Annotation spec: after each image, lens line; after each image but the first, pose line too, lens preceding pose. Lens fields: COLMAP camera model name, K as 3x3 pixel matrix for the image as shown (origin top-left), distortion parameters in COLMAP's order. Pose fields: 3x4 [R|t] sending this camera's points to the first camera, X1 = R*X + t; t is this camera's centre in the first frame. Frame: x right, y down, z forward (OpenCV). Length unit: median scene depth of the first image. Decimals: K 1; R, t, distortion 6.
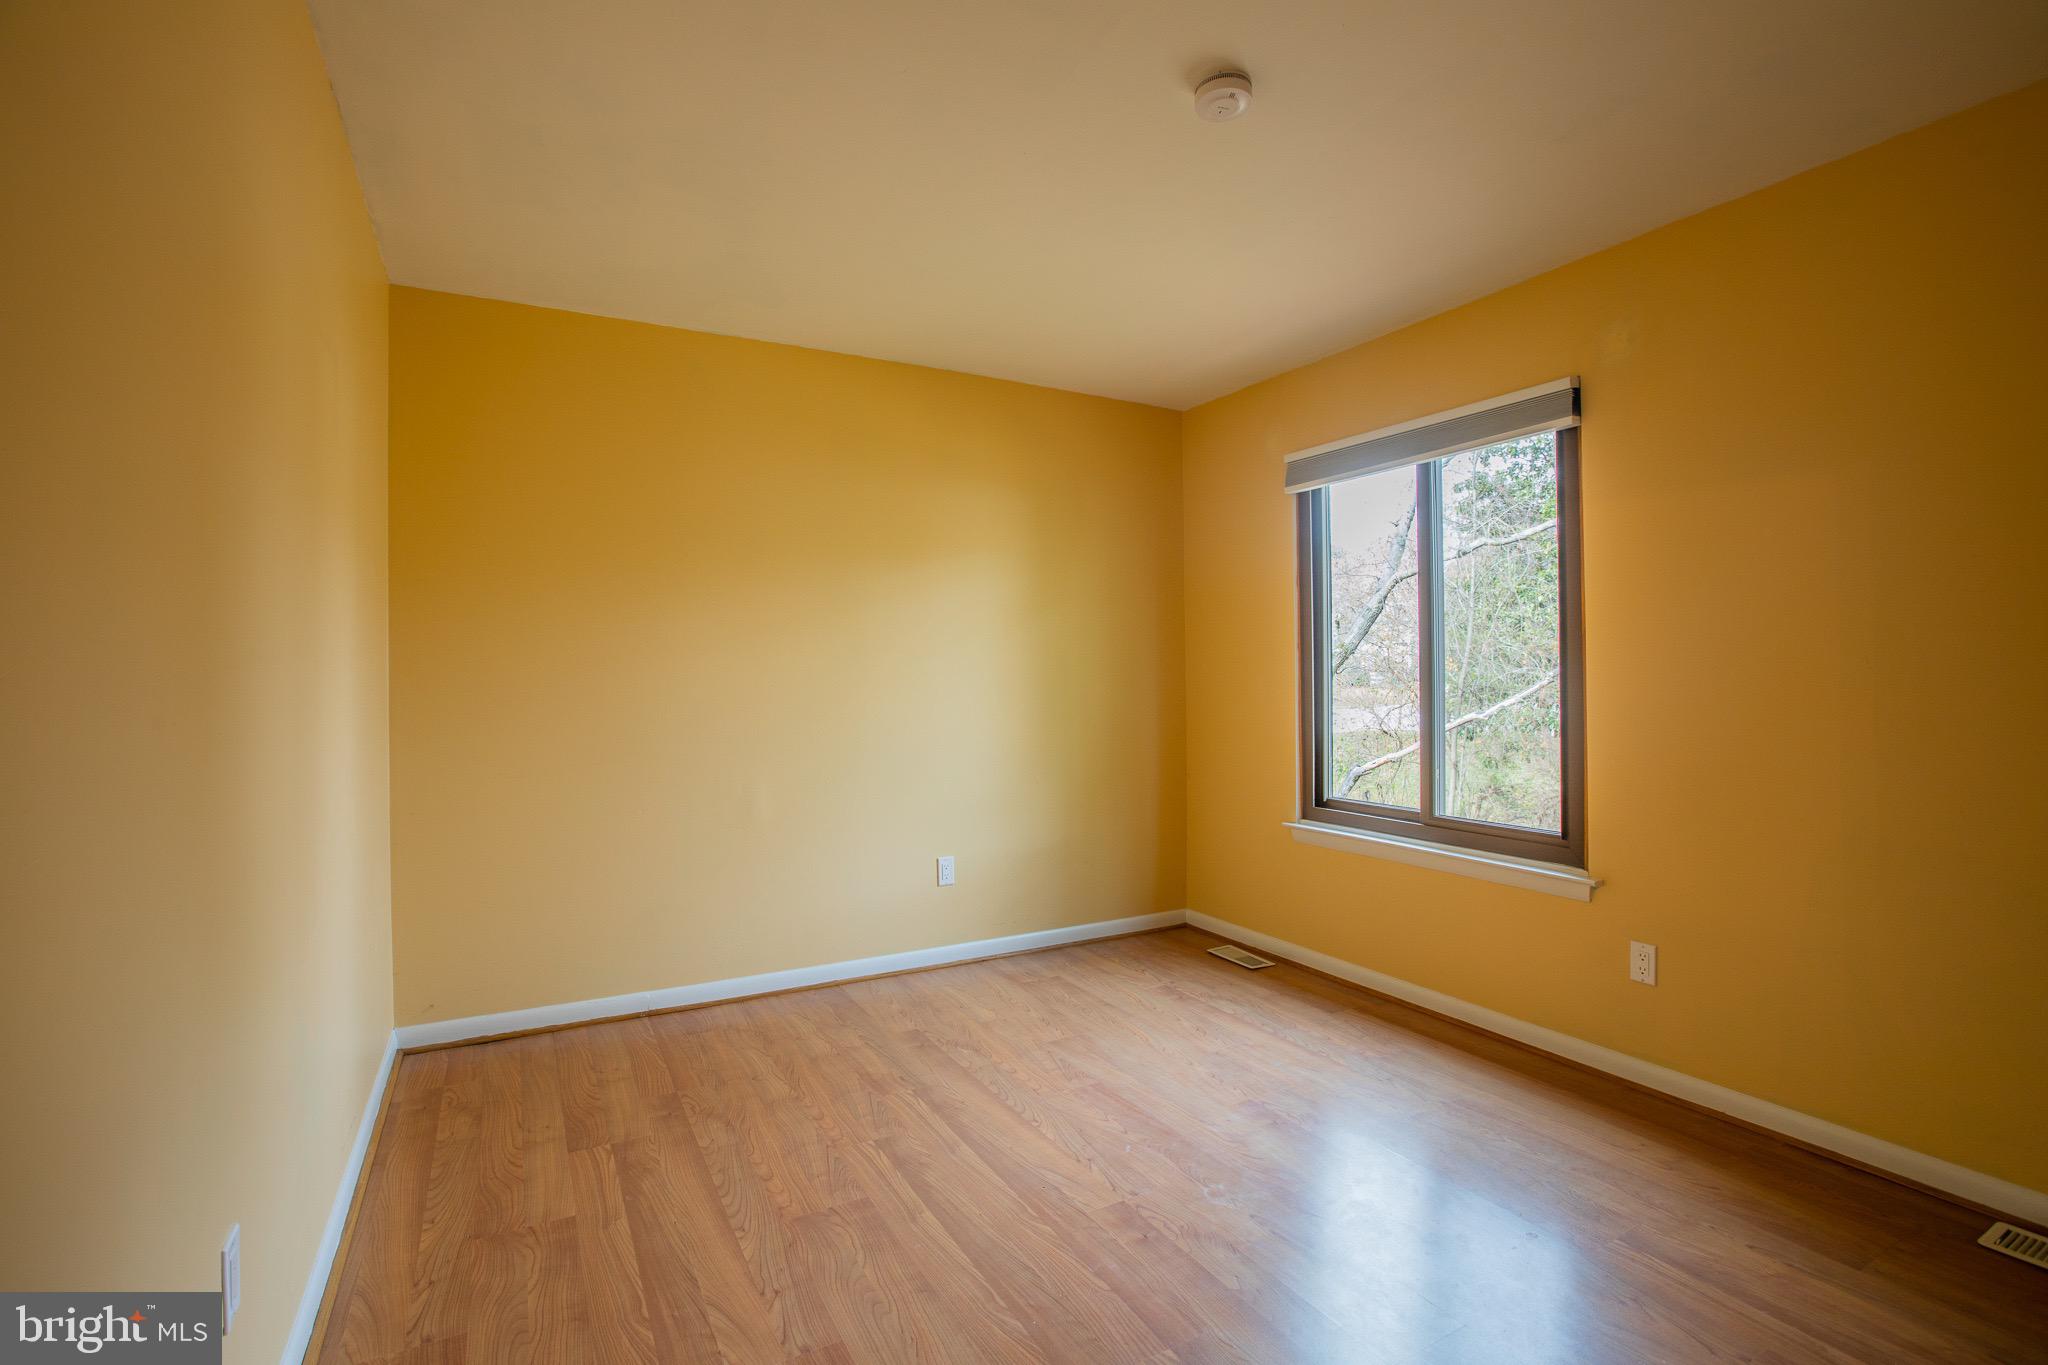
lens RADIAL K [[945.2, 0, 1023.9], [0, 945.2, 687.1], [0, 0, 1]] dist [-0.026416, 0.001056]
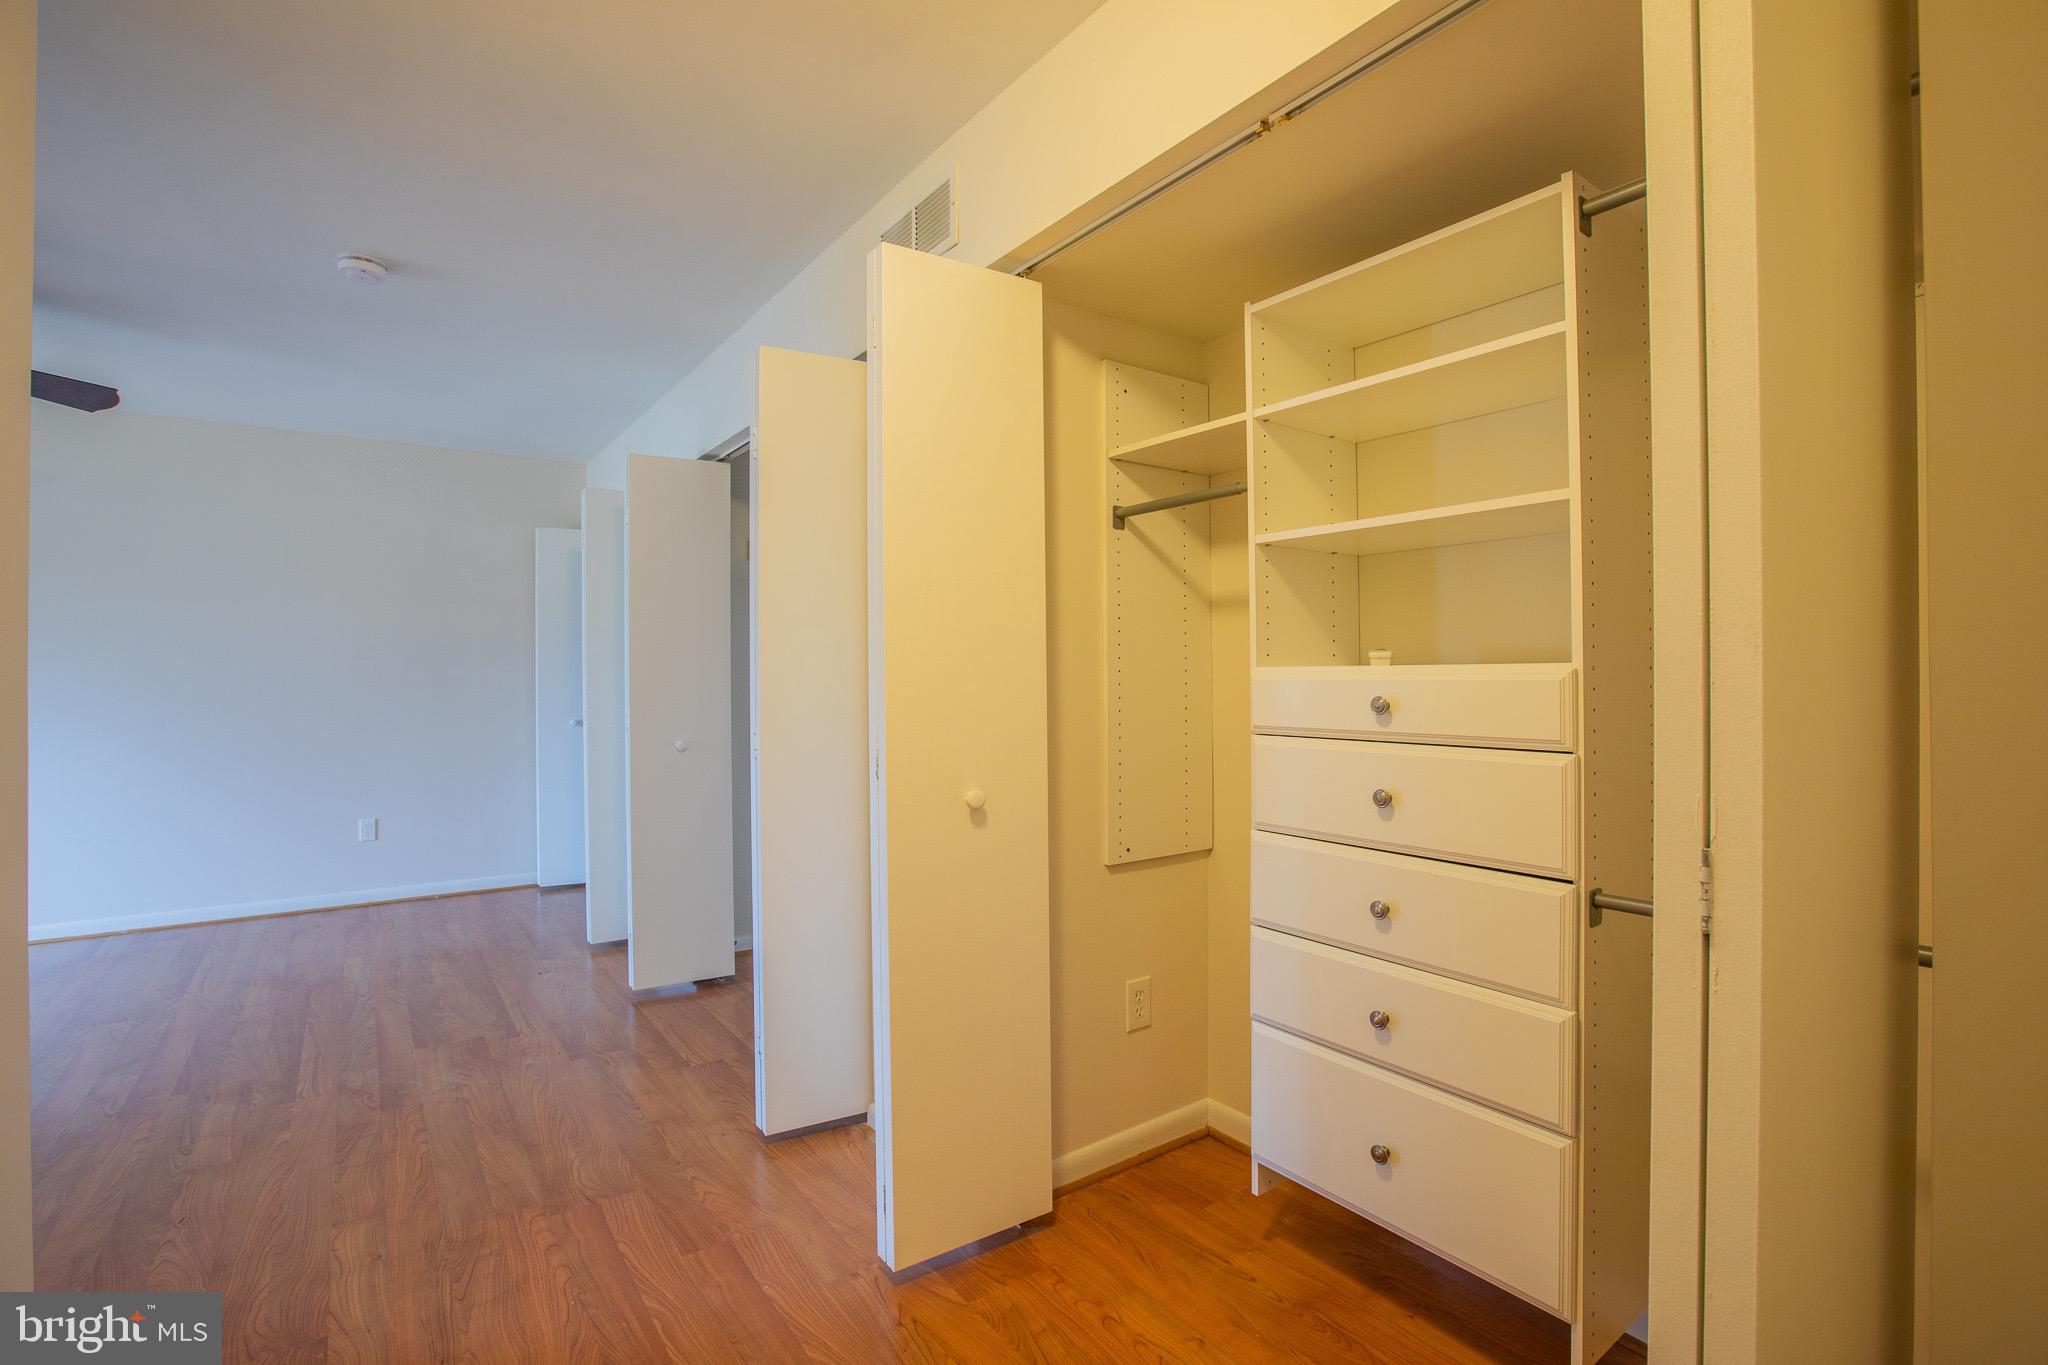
lens RADIAL K [[945.2, 0, 1024.2], [0, 945.2, 681.7], [0, 0, 1]] dist [-0.026416, 0.001056]
pose [[-0.991962, 0.015337, -0.125605, -0.631482], [0.014573, 0.999869, 0.007001, -0.021967], [0.125696, 0.005115, -0.992056, 1.974220]]
